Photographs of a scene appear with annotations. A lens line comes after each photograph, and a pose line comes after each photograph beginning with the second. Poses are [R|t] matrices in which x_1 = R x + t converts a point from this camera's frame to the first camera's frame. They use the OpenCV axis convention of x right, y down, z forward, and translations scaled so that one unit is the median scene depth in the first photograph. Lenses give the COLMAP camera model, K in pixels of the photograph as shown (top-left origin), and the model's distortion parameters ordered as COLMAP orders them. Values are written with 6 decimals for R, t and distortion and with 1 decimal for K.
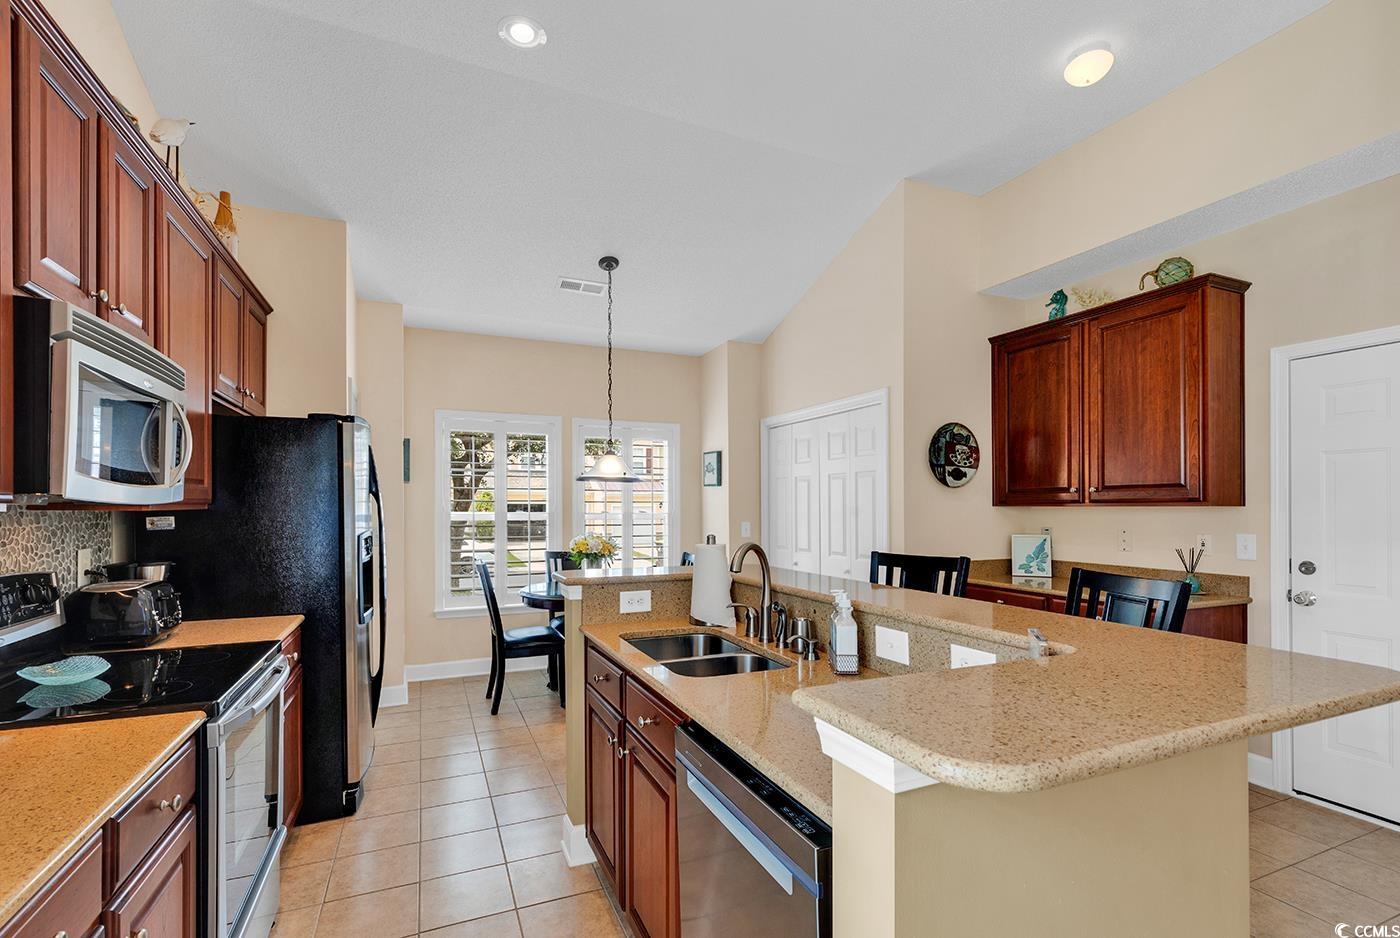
lens RADIAL K [[639.4, 0, 698.2], [0, 639.4, 505.9], [0, 0, 1]] dist [0.003114, 0.000085]
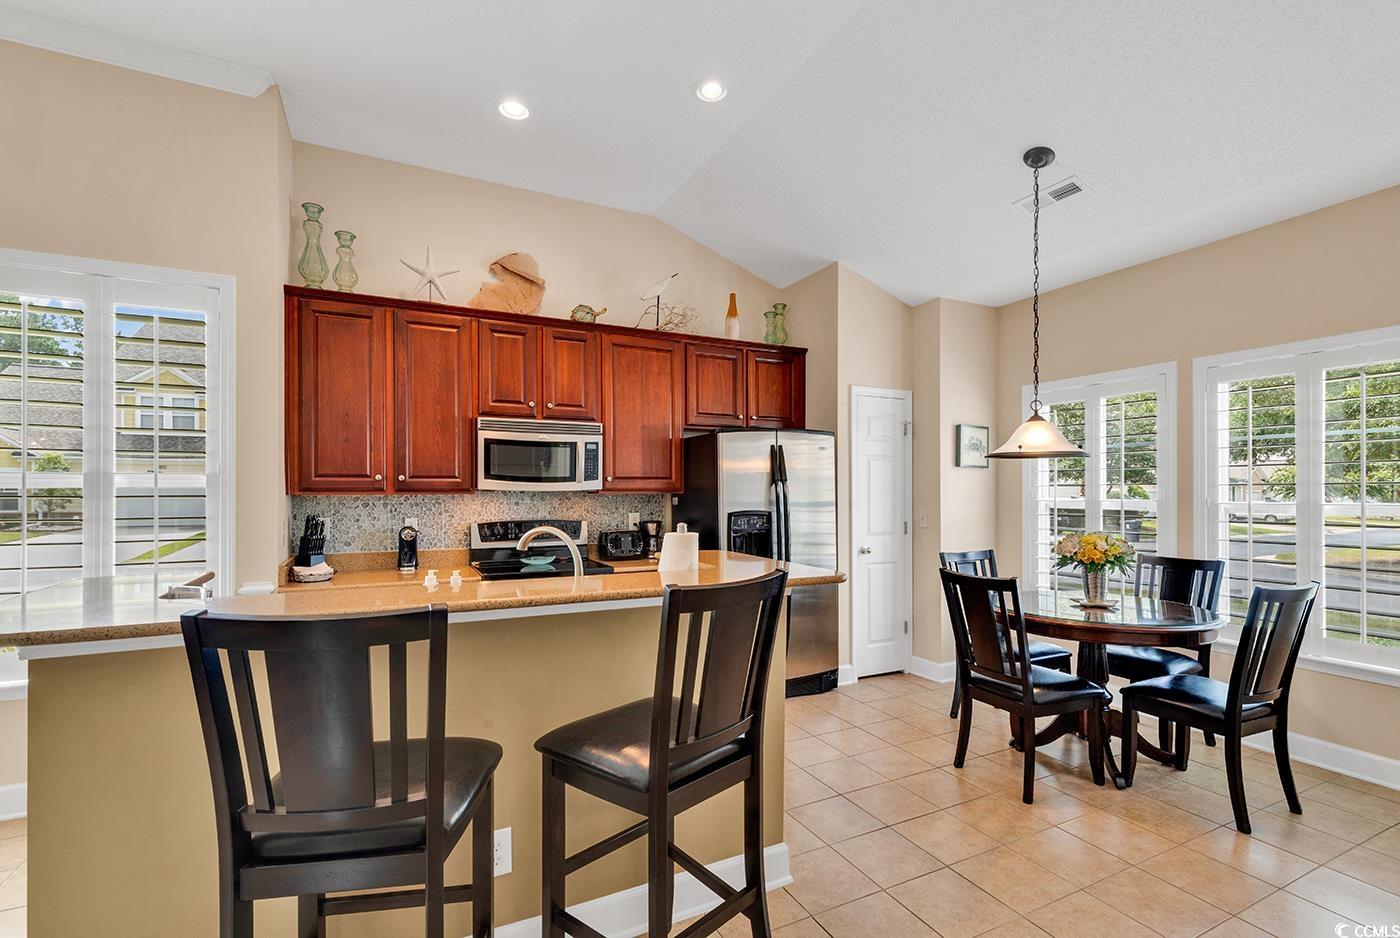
lens RADIAL K [[627.0, 0, 704.0], [0, 627.0, 485.1], [0, 0, 1]] dist [0.002605, 0.000323]
pose [[0.049137, -0.007205, -0.998766, 0.833337], [0.001120, 0.999974, -0.007158, -0.004587], [0.998791, -0.000767, 0.049144, 0.886163]]
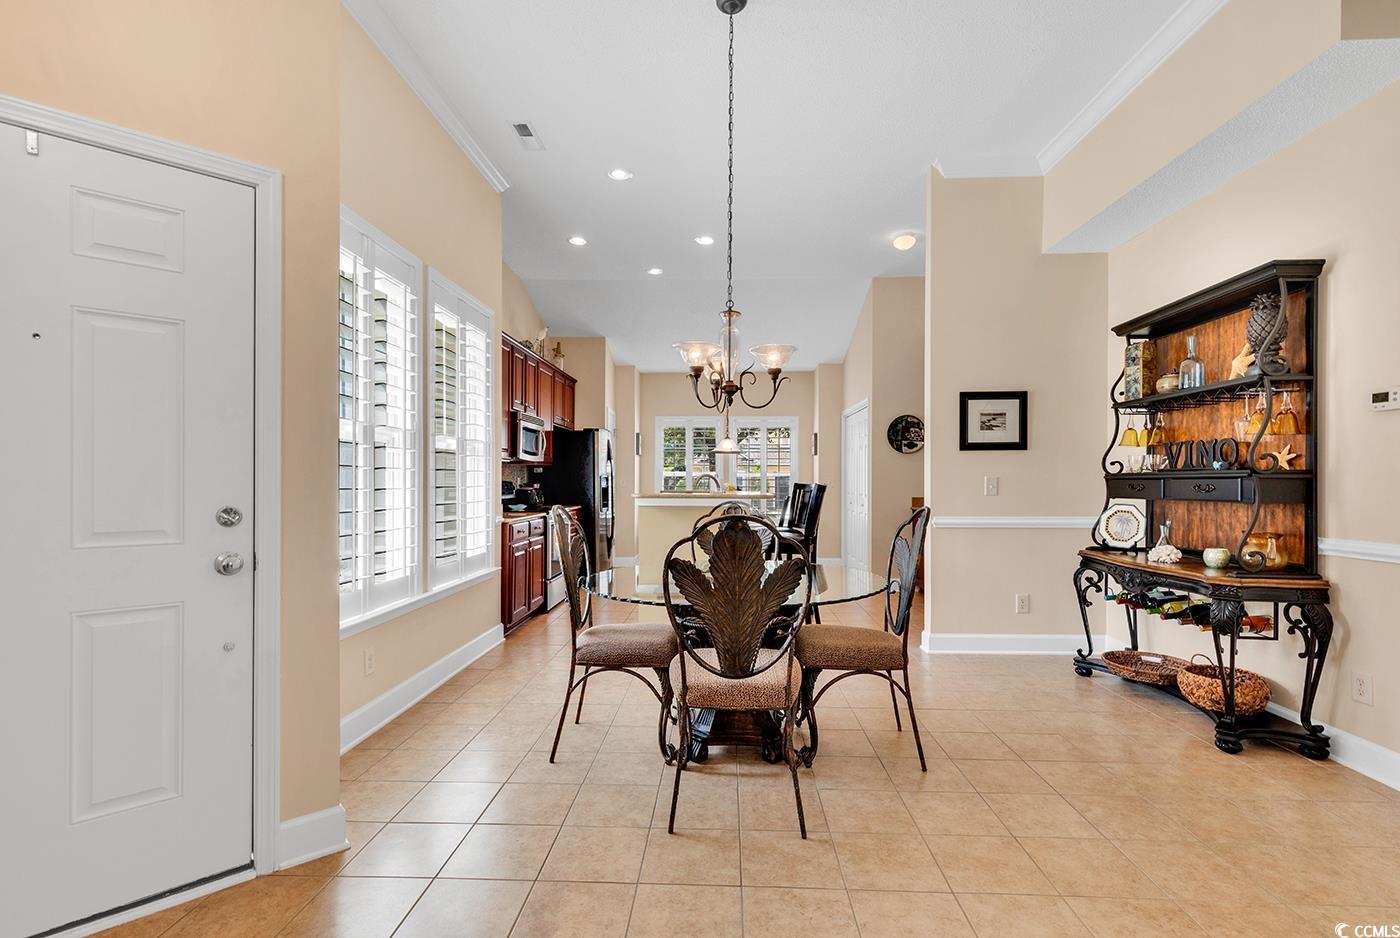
lens RADIAL K [[639.9, 0, 698.9], [0, 639.9, 485.4], [0, 0, 1]] dist [0.001528, 0.000462]
pose [[0.898464, 0.004872, -0.439020, 0.916972], [-0.001222, 0.999962, 0.008596, 0.060667], [0.439045, -0.007187, 0.898436, -1.083154]]
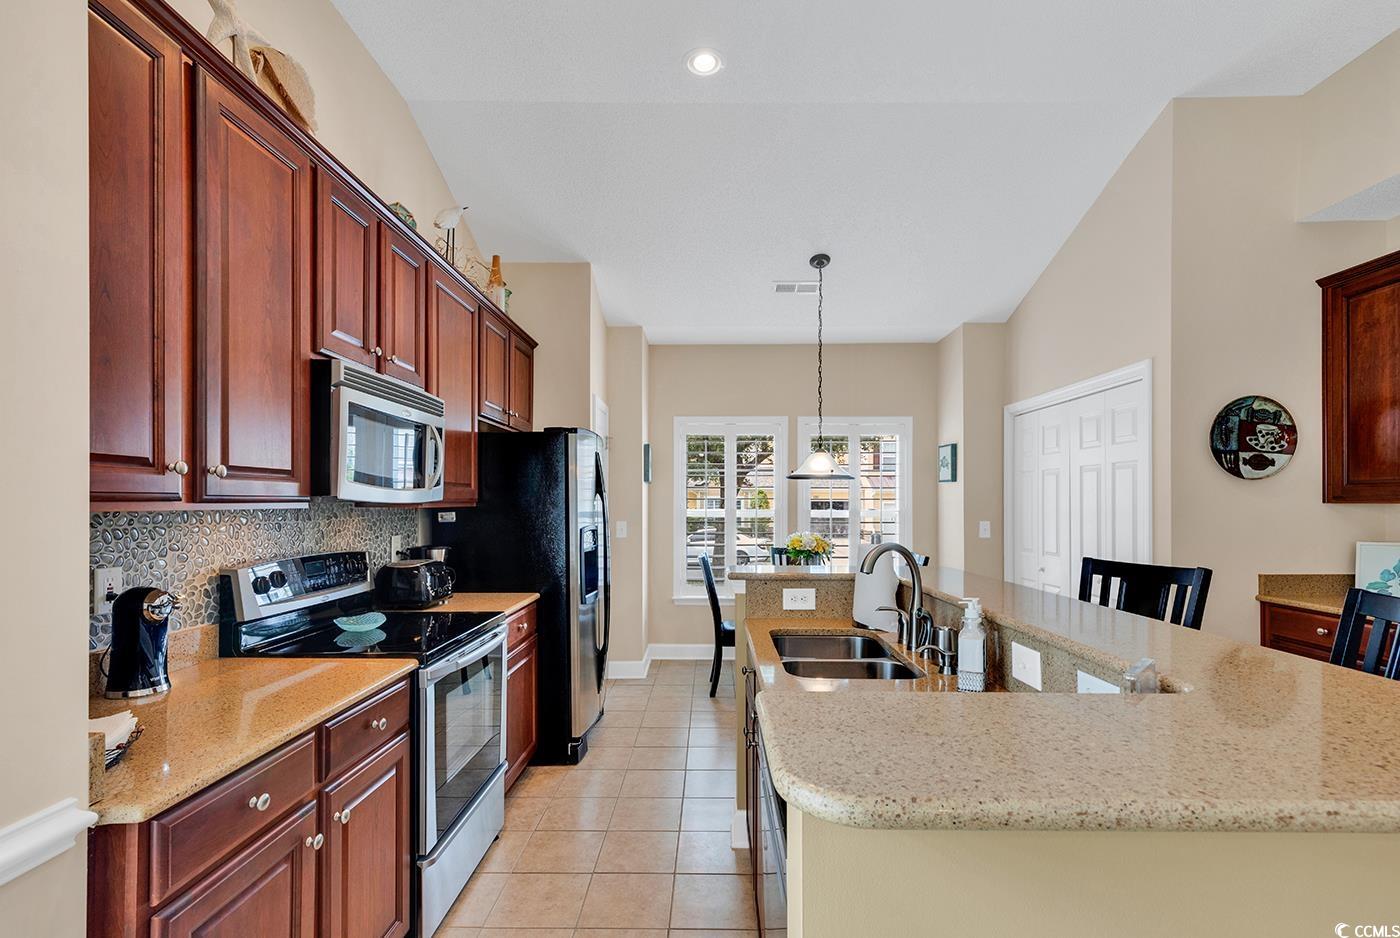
lens RADIAL K [[636.2, 0, 700.8], [0, 636.2, 505.3], [0, 0, 1]] dist [0.003734, 0.000057]
pose [[0.910552, 0.000215, -0.413395, 0.155112], [0.001099, 0.999995, 0.002941, -0.000449], [0.413393, -0.003132, 0.910547, 0.024296]]
